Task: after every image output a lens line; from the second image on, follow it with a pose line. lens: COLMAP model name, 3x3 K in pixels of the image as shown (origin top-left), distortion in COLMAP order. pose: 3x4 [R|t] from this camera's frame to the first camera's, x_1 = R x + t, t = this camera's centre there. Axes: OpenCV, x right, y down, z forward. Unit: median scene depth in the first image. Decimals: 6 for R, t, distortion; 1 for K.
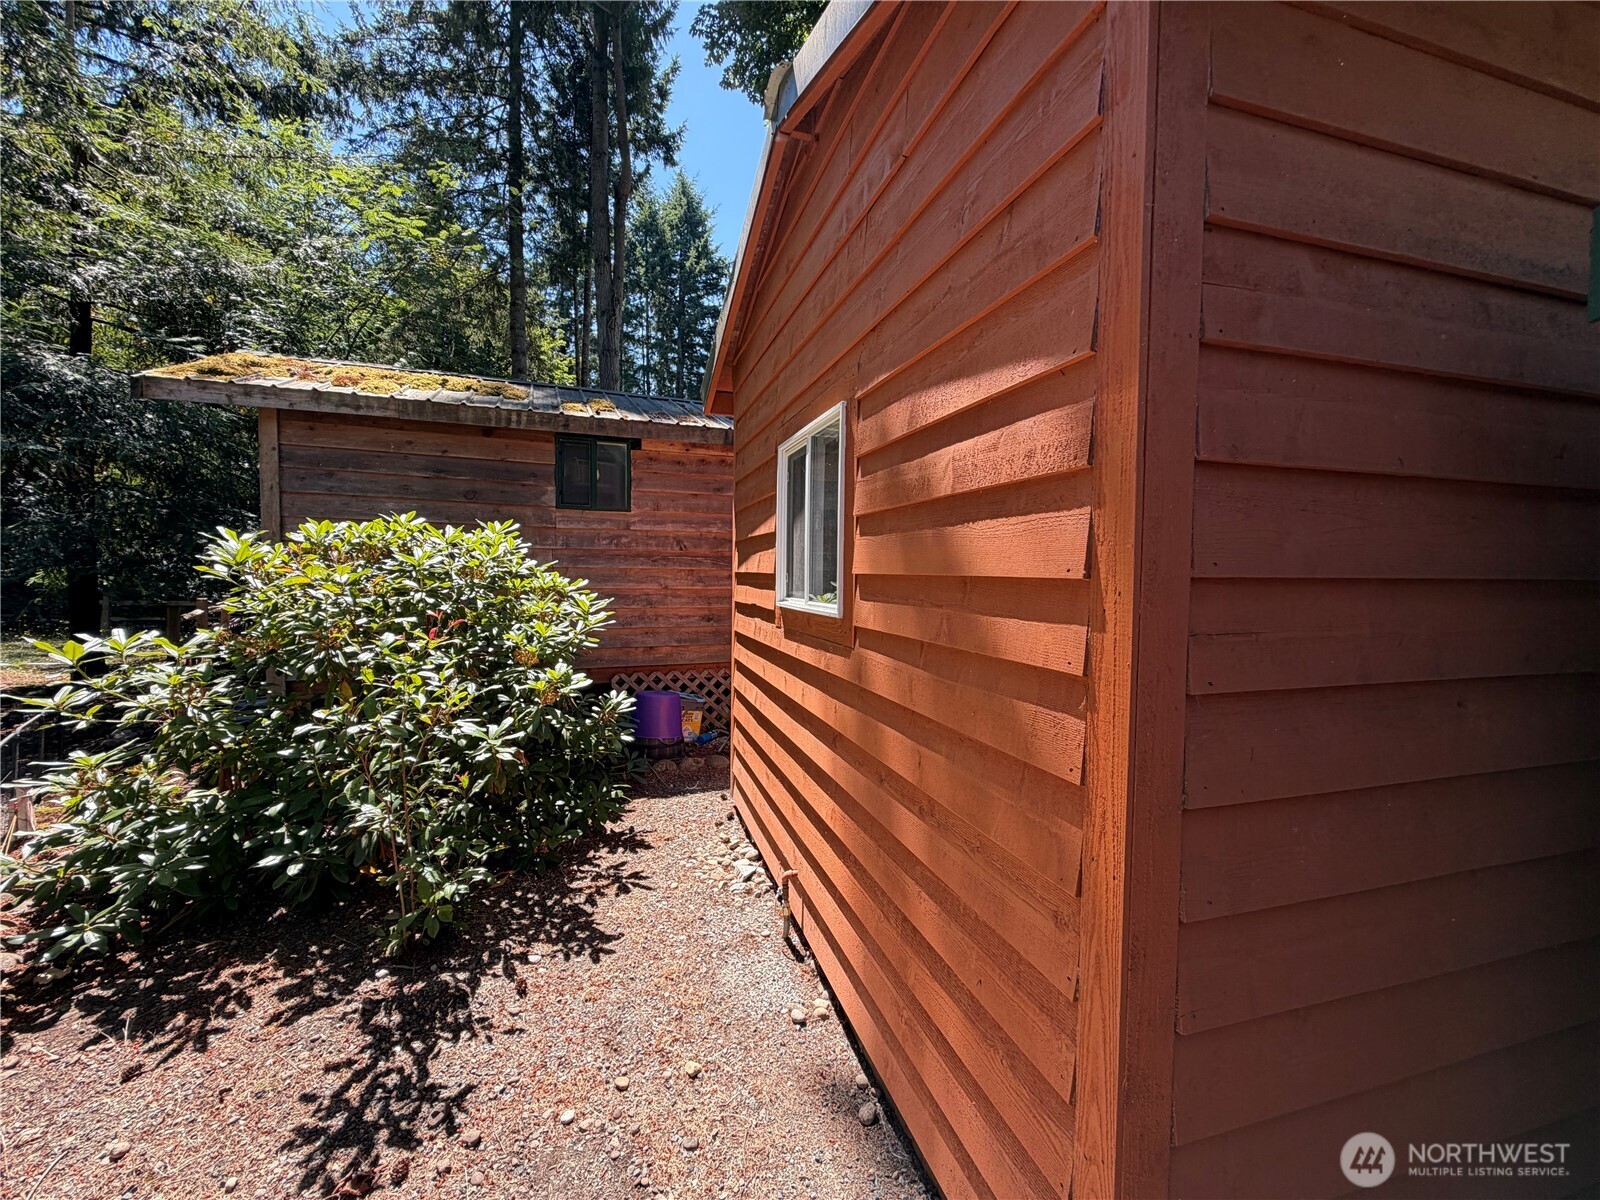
lens RADIAL K [[637.9, 0, 798.2], [0, 637.9, 598.6], [0, 0, 1]] dist [0.001410, 0.000046]
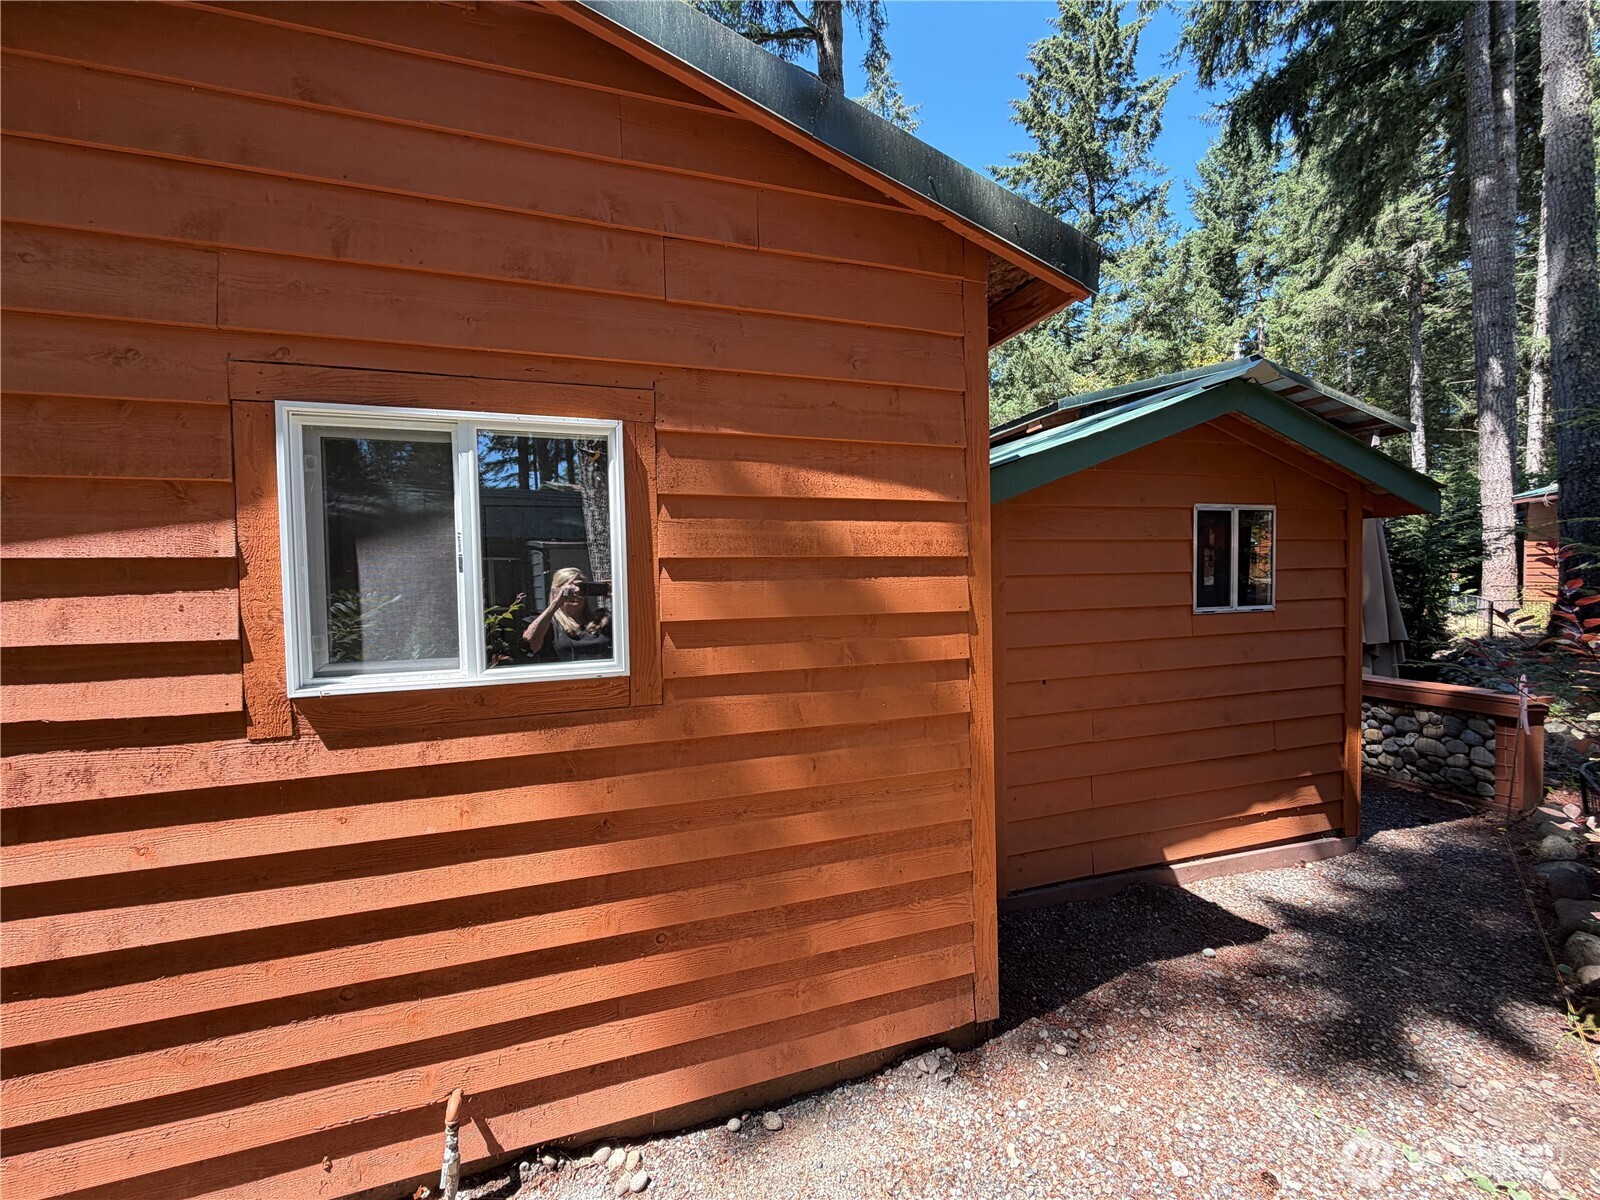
lens RADIAL K [[637.9, 0, 801.1], [0, 637.9, 600.6], [0, 0, 1]] dist [0.001410, 0.000046]
pose [[-0.034611, -0.044548, 0.998408, -1.234897], [0.058326, 0.997213, 0.046516, -0.148621], [-0.997697, 0.059843, -0.031916, 1.245755]]
